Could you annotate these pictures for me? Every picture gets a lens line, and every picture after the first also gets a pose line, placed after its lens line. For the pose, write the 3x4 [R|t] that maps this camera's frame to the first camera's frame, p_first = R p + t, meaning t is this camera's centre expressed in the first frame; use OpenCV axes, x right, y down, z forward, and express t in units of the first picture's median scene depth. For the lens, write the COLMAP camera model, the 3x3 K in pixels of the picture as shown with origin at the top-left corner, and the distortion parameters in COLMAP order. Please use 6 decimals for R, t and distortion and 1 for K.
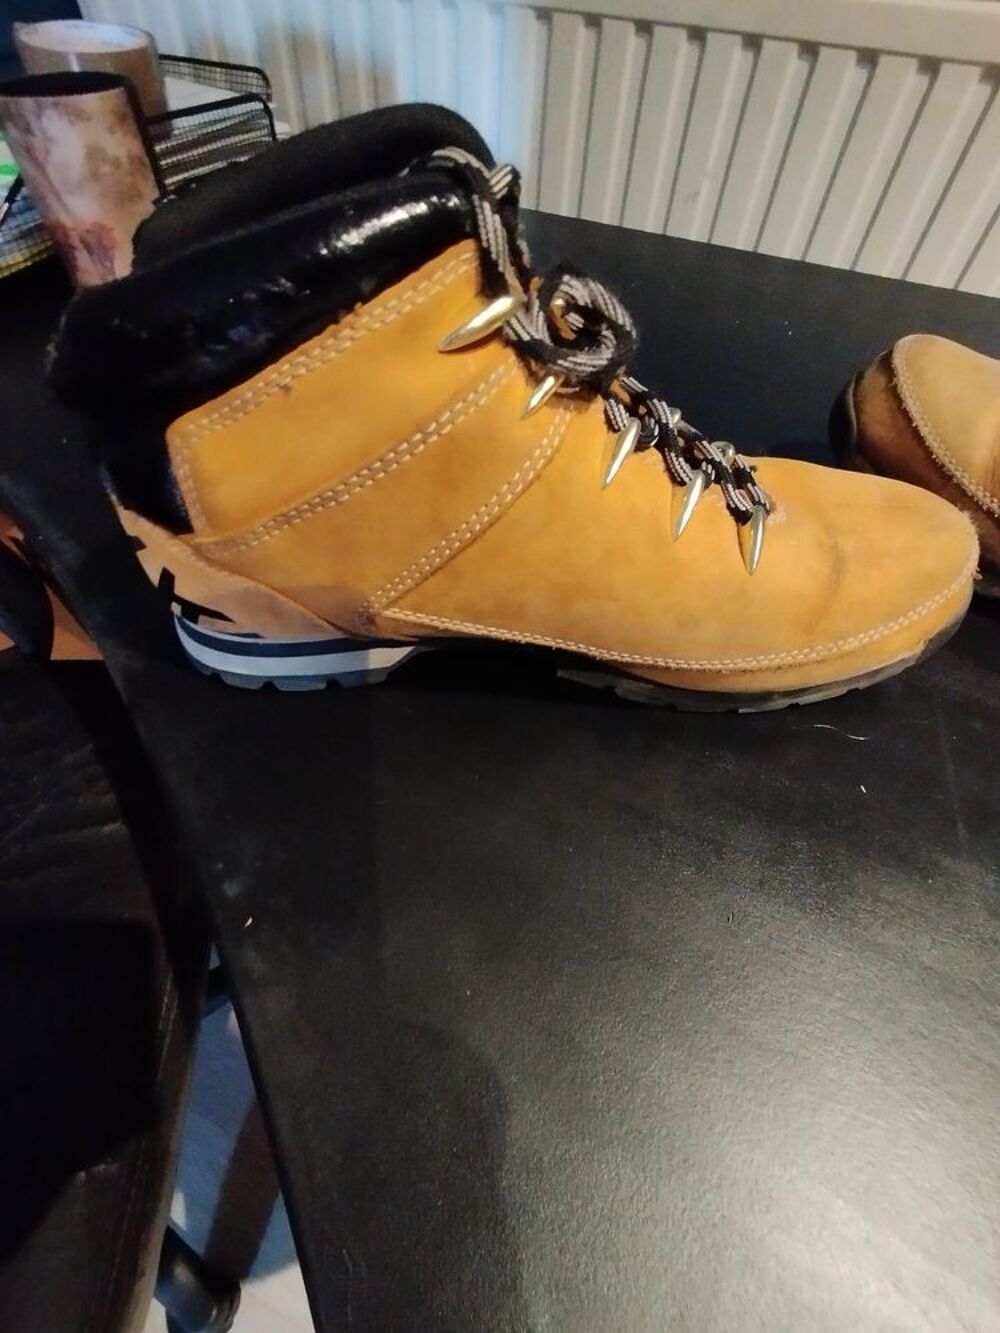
lens RADIAL K [[564.3, 0, 500.0], [0, 564.3, 666.5], [0, 0, 1]] dist [-0.013247, -0.000275]
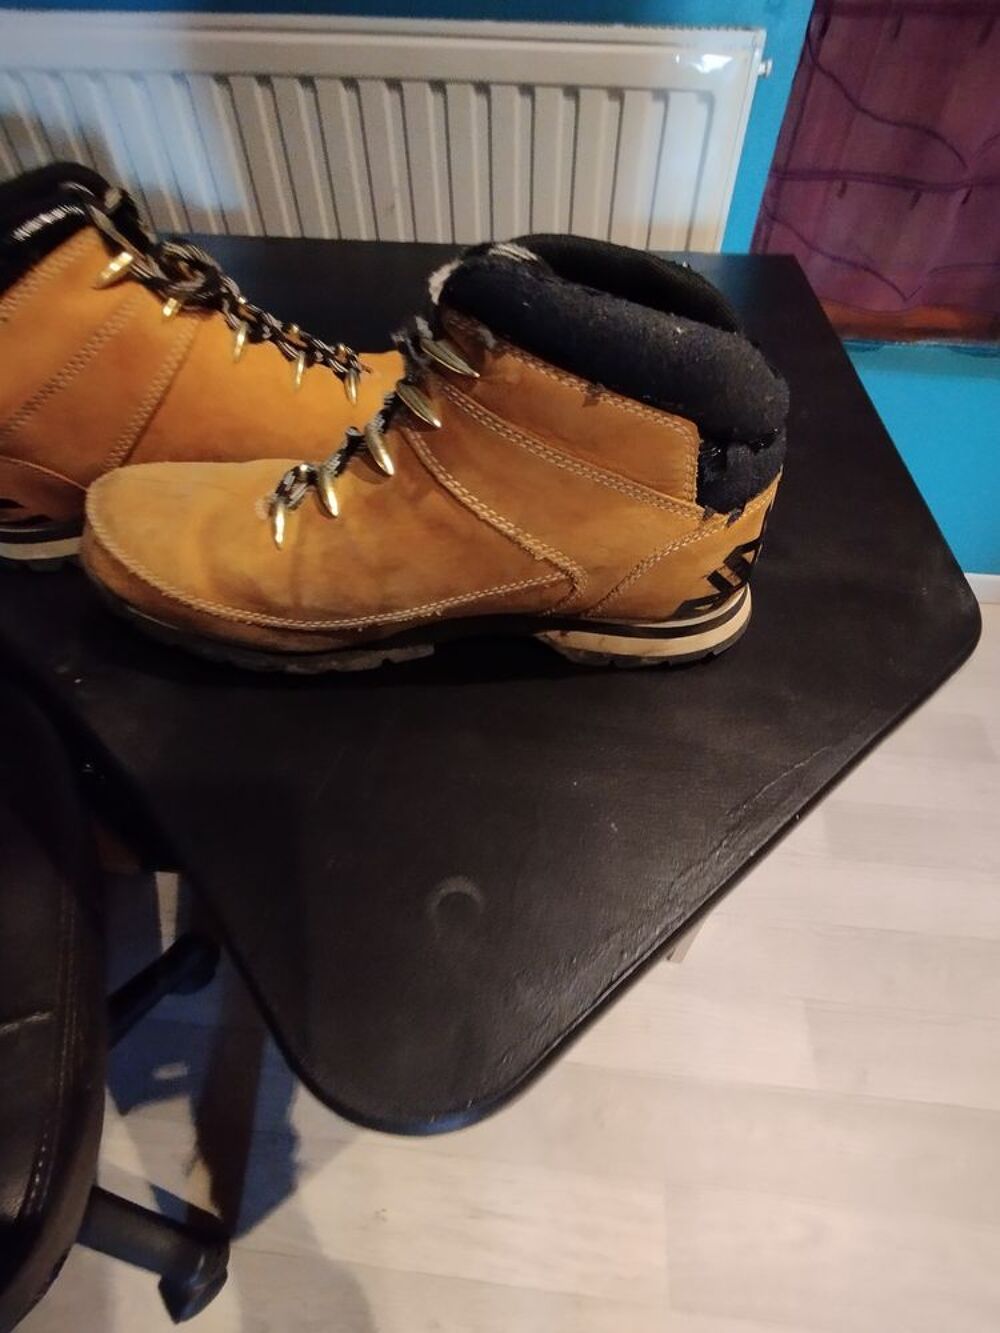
lens RADIAL K [[564.3, 0, 500.0], [0, 564.3, 666.5], [0, 0, 1]] dist [-0.013247, -0.000275]
pose [[0.951925, -0.252300, 0.173737, 0.436963], [0.258331, 0.965974, -0.012642, 0.820756], [-0.164636, 0.056916, 0.984711, -0.763615]]
